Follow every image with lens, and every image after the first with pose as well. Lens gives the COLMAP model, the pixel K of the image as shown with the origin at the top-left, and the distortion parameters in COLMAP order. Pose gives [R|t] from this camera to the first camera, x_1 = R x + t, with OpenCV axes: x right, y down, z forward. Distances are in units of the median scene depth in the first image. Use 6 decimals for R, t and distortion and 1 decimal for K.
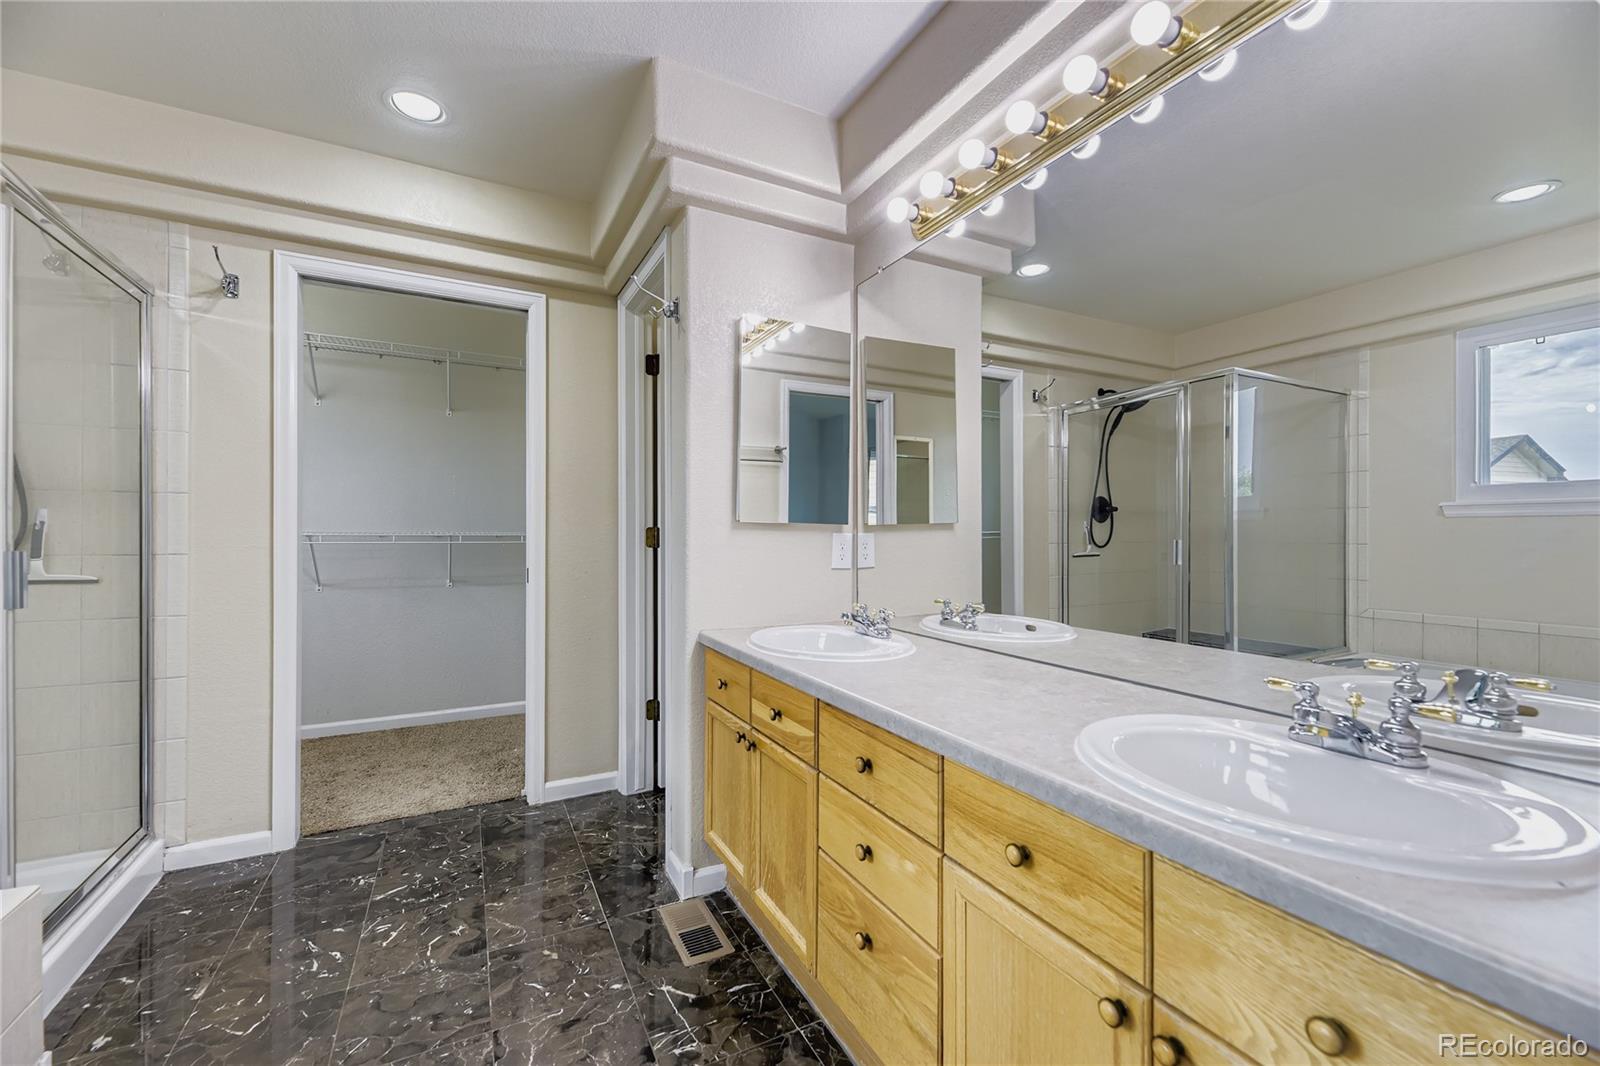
lens RADIAL K [[649.5, 0, 799.8], [0, 649.5, 532.5], [0, 0, 1]] dist [0.014258, -0.001024]
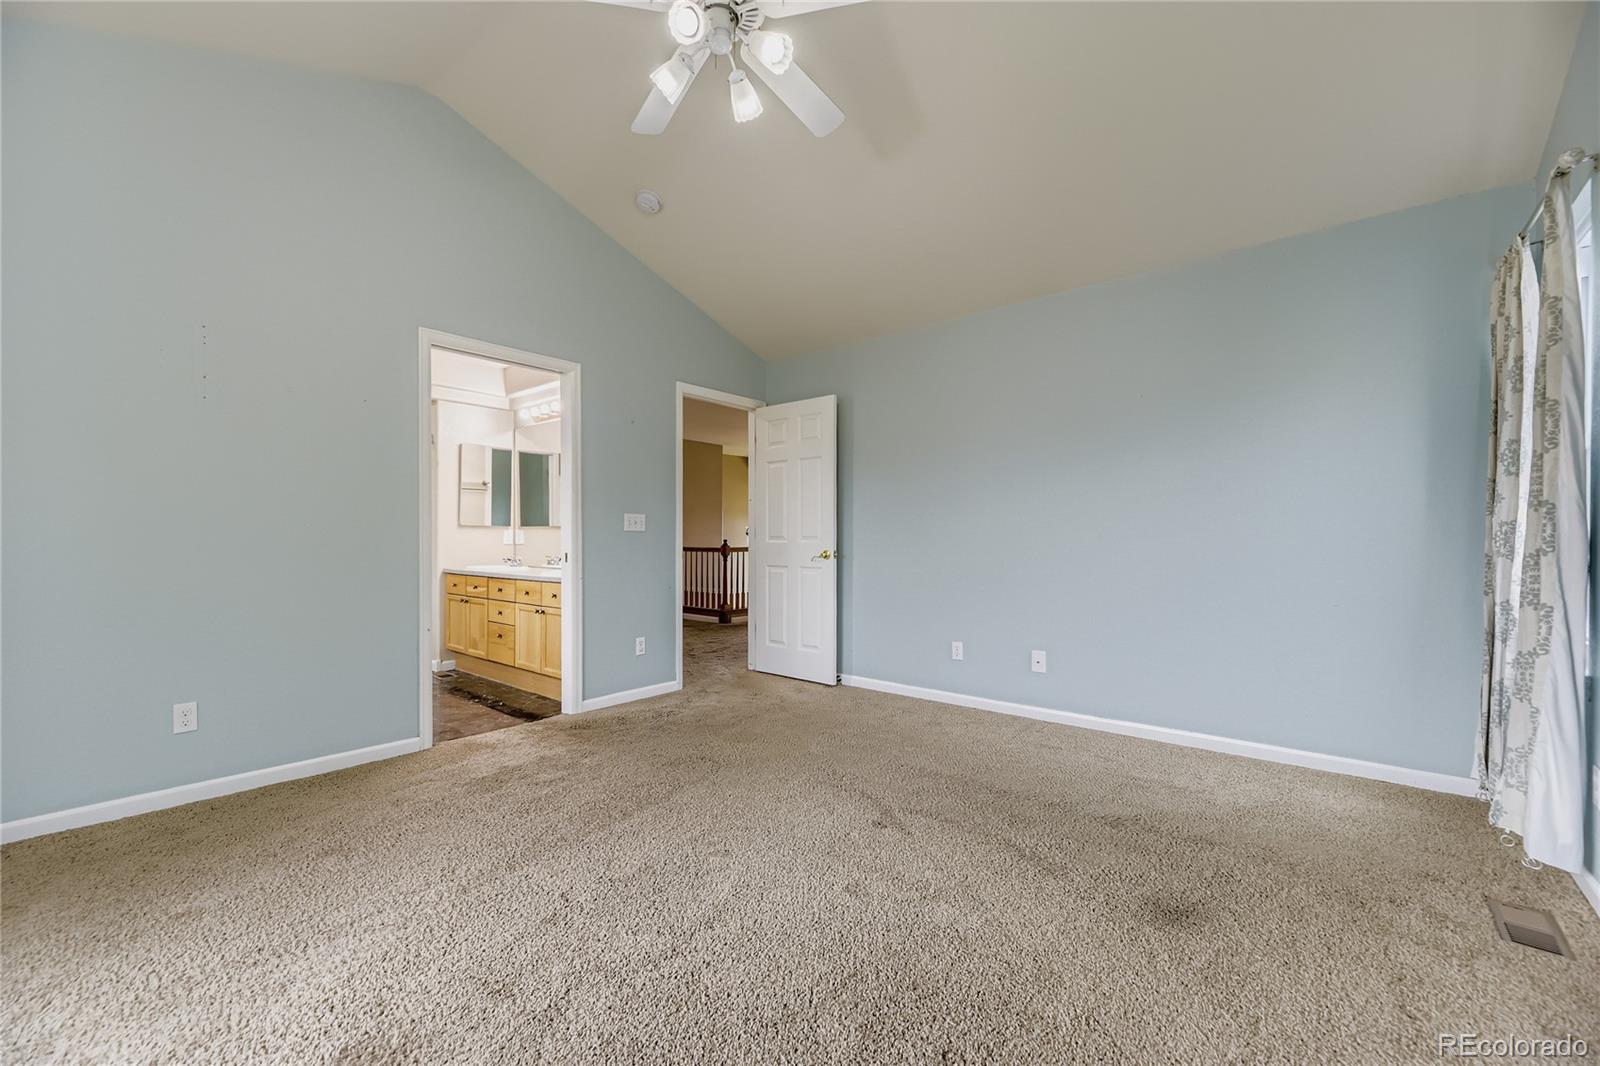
lens RADIAL K [[649.5, 0, 792.6], [0, 649.5, 540.9], [0, 0, 1]] dist [0.014258, -0.001024]
pose [[0.926993, 0.000879, 0.375079, 0.134705], [-0.004079, 0.999962, 0.007737, 0.018056], [-0.375058, -0.008702, 0.926961, -1.642656]]
